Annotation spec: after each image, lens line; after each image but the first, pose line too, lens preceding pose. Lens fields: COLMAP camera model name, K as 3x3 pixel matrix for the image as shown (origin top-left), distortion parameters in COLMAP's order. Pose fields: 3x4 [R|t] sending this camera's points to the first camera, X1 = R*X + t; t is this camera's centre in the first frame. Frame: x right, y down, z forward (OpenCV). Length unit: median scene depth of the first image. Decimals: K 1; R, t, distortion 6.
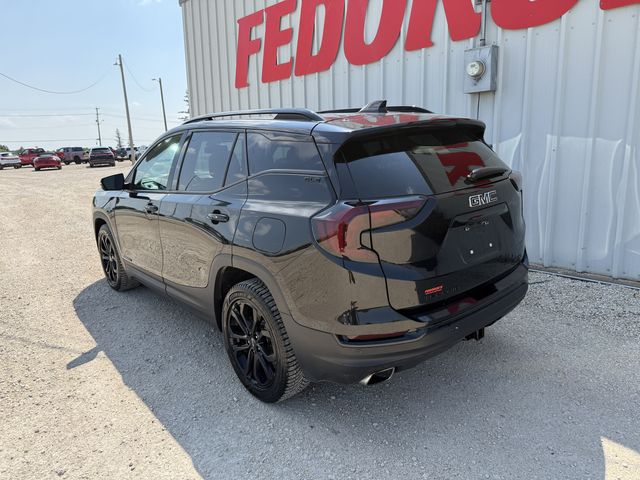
lens RADIAL K [[449.6, 0, 318.3], [0, 449.6, 237.2], [0, 0, 1]] dist [0.005915, -0.025335]
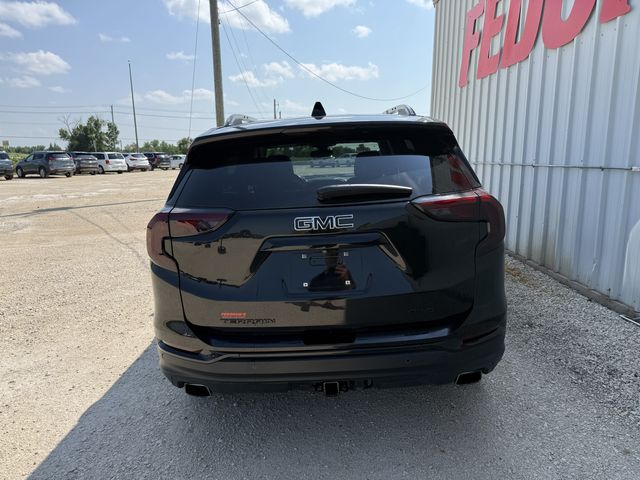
lens RADIAL K [[449.6, 0, 315.3], [0, 449.6, 244.8], [0, 0, 1]] dist [0.005915, -0.025335]
pose [[0.757428, 0.150844, -0.635255, 0.359018], [-0.142509, 0.987682, 0.064614, -0.039844], [0.637177, 0.041589, 0.769595, 0.160269]]
